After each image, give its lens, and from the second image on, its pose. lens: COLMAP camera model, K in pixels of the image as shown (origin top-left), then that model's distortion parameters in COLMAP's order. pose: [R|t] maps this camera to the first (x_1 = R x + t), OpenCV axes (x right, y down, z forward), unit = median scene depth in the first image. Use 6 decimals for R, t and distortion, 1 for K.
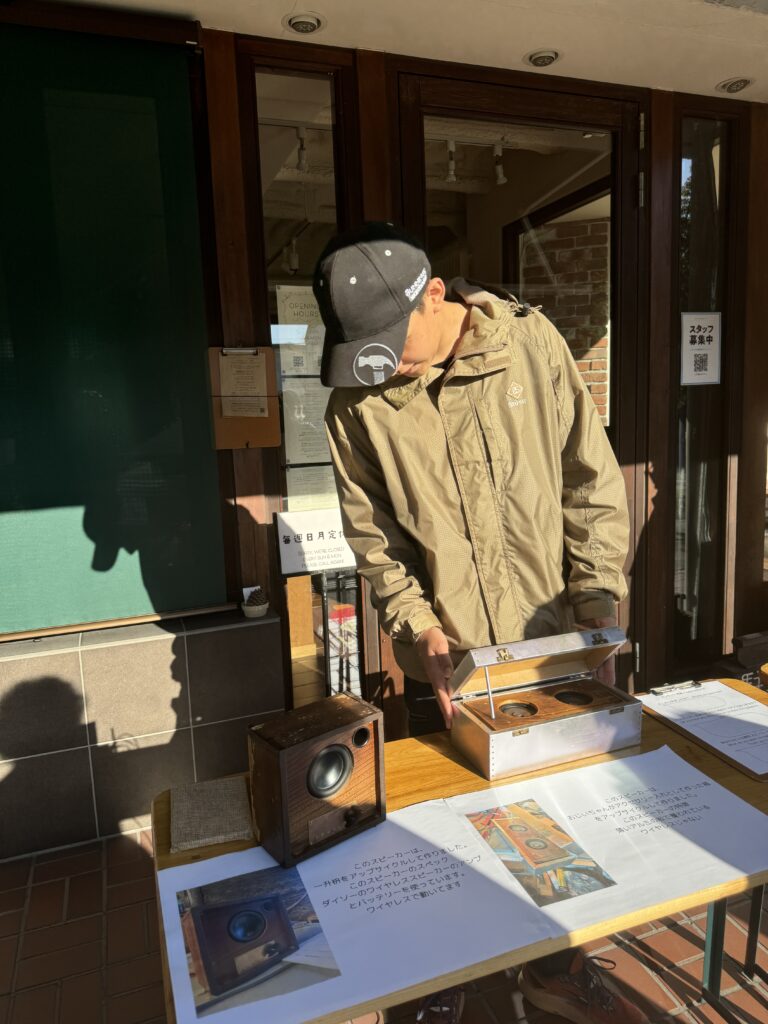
lens RADIAL K [[690.6, 0, 383.0], [0, 690.6, 490.3], [0, 0, 1]] dist [-0.002131, -0.002350]
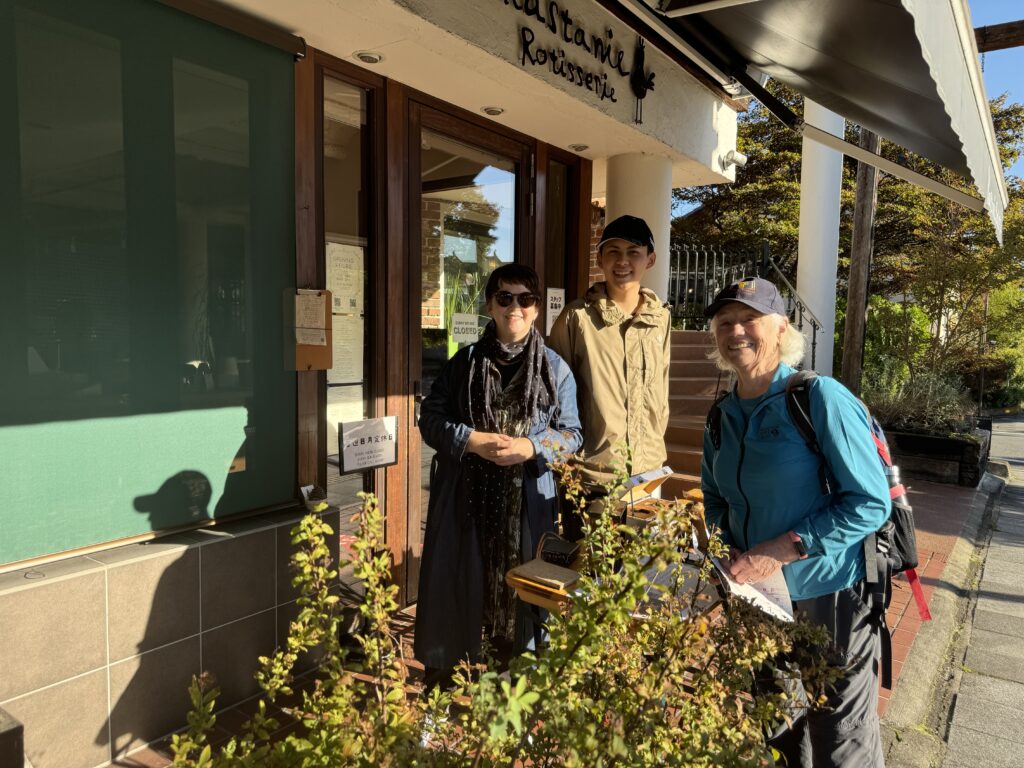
lens RADIAL K [[690.6, 0, 512.0], [0, 690.6, 384.0], [0, 0, 1]] dist [-0.002131, -0.002350]
pose [[0.833142, 0.009780, 0.552972, -0.569529], [0.033189, 0.997158, -0.067641, 0.057237], [-0.552062, 0.074707, 0.830450, -0.209367]]
